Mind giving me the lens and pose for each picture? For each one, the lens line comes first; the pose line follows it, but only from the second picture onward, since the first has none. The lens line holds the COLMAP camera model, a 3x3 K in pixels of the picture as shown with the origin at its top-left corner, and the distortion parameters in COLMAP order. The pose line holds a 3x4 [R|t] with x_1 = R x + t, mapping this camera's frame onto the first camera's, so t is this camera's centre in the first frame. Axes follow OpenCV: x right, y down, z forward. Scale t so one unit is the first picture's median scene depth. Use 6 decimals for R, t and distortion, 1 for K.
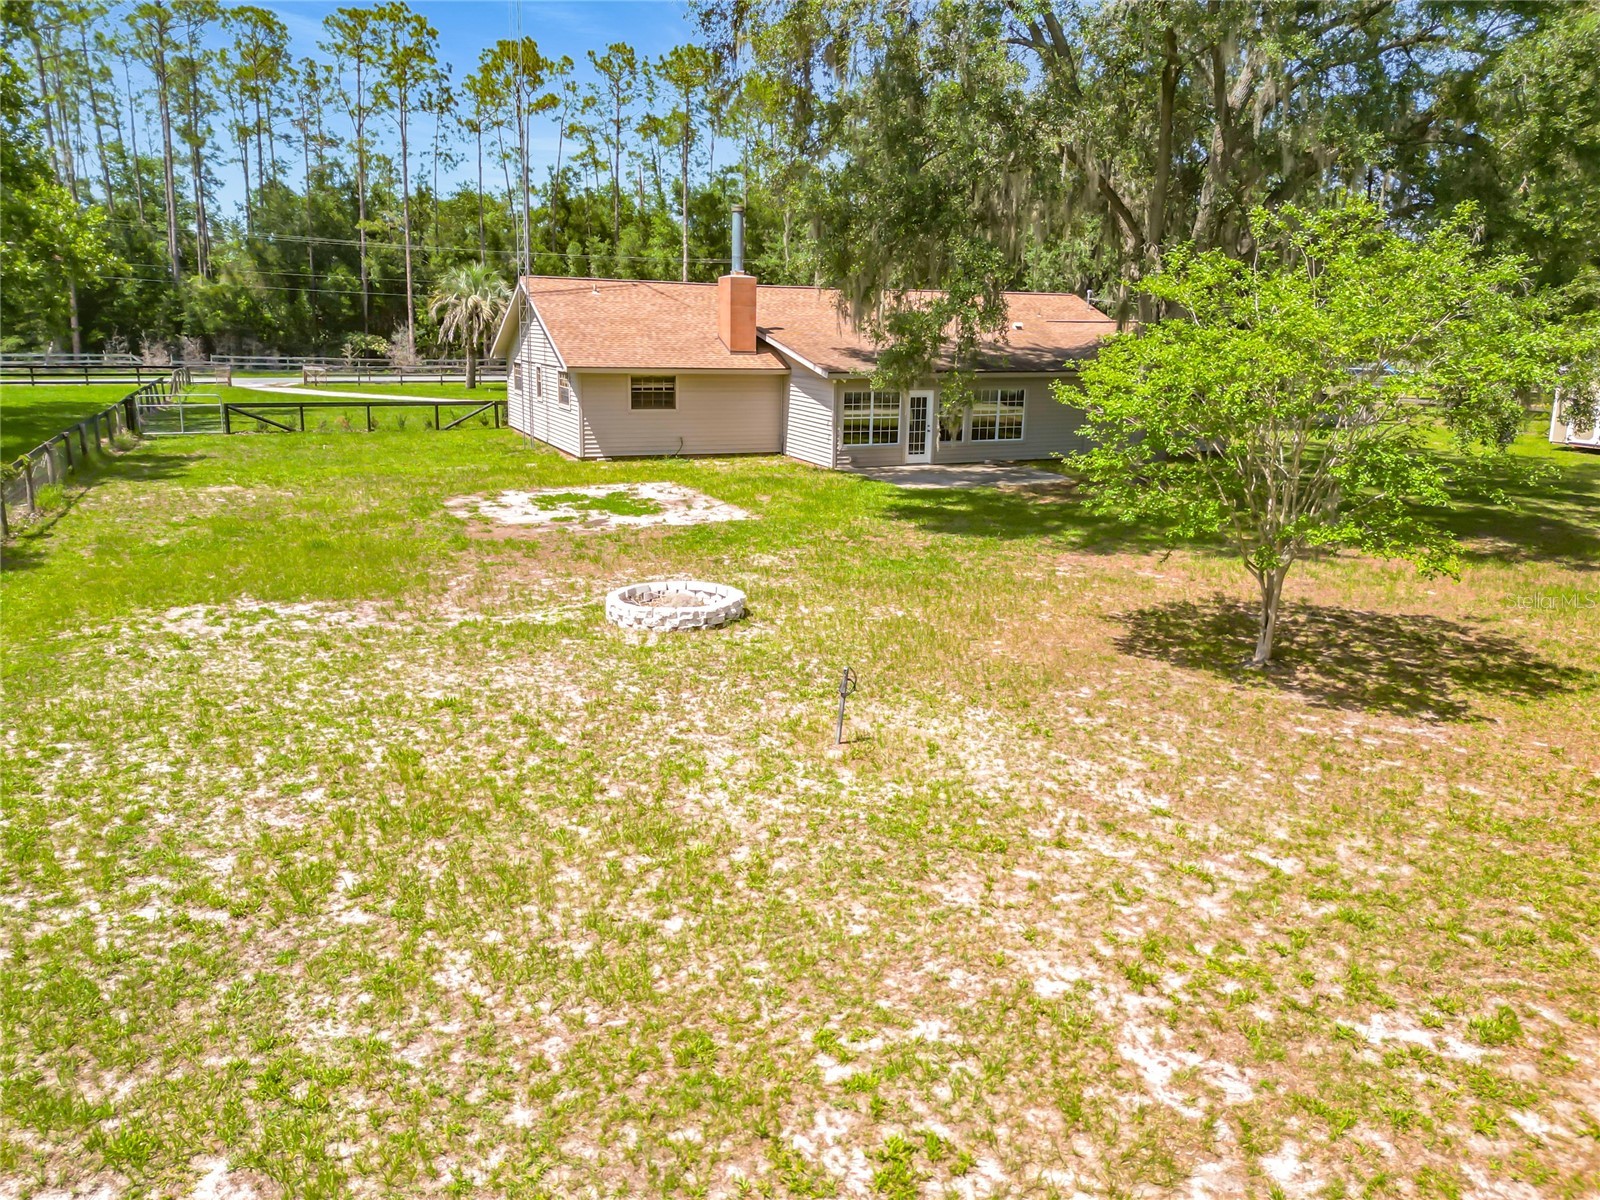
lens RADIAL K [[1130.2, 0, 796.5], [0, 1130.2, 577.9], [0, 0, 1]] dist [0.072283, -0.066419]
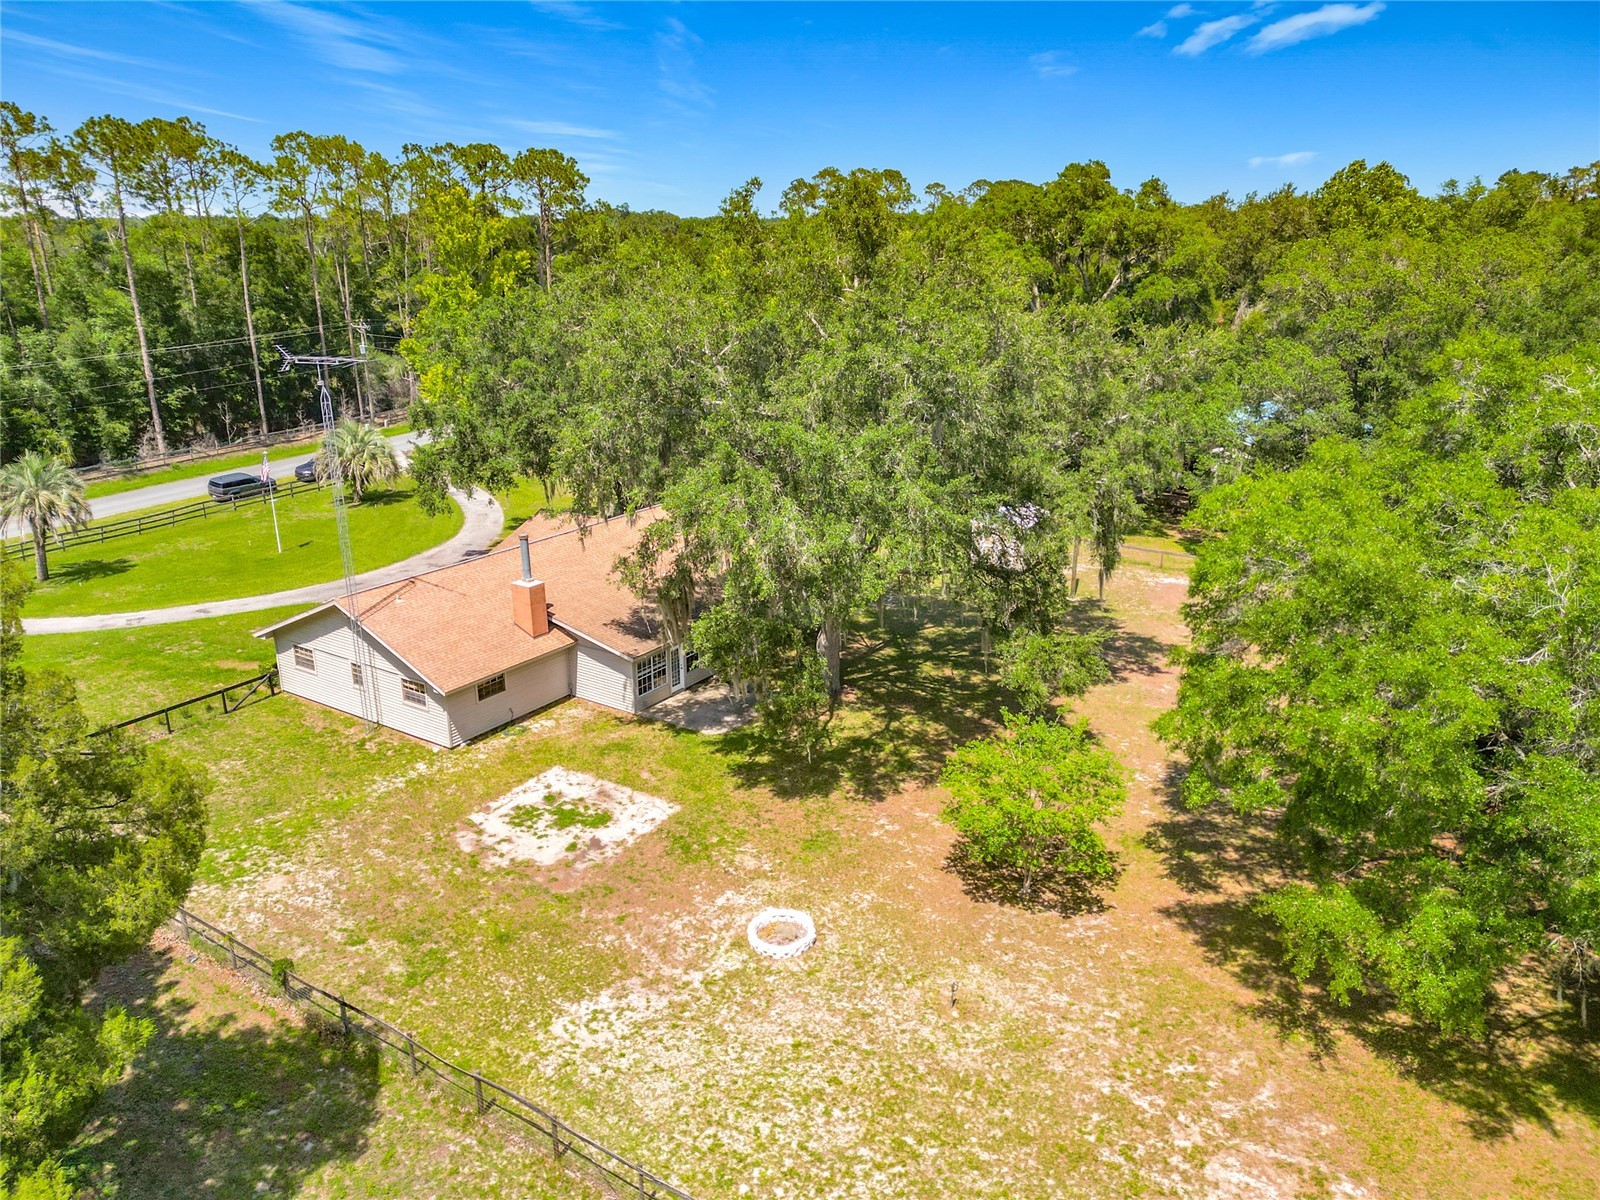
lens RADIAL K [[1153.9, 0, 804.3], [0, 1153.9, 538.2], [0, 0, 1]] dist [0.063190, -0.054294]
pose [[0.846841, -0.156038, 0.508442, -0.463219], [0.132498, 0.987748, 0.082450, -0.380708], [-0.515078, -0.002455, 0.857140, -0.358462]]
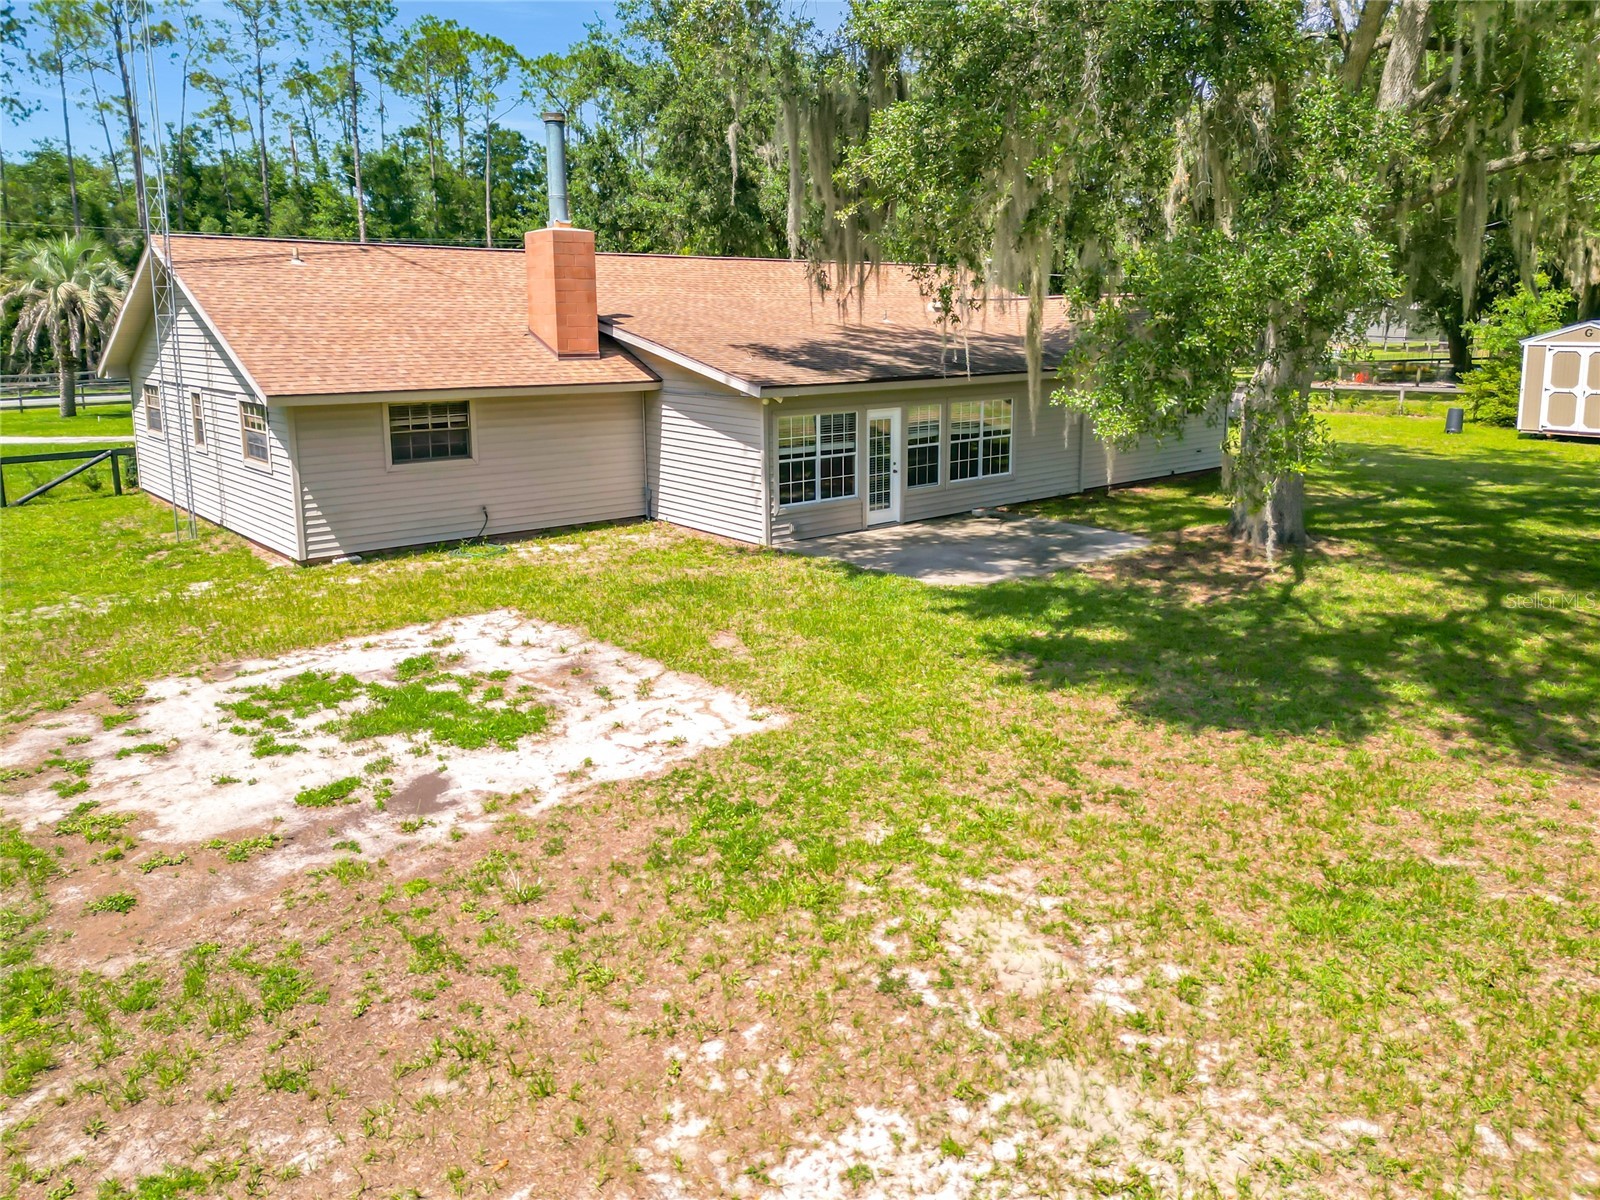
lens RADIAL K [[1153.9, 0, 804.3], [0, 1153.9, 538.2], [0, 0, 1]] dist [0.063190, -0.054294]
pose [[0.961040, -0.074912, 0.266064, -0.100782], [0.082710, 0.996407, -0.018209, -0.081675], [-0.263744, 0.039506, 0.963783, 0.380020]]
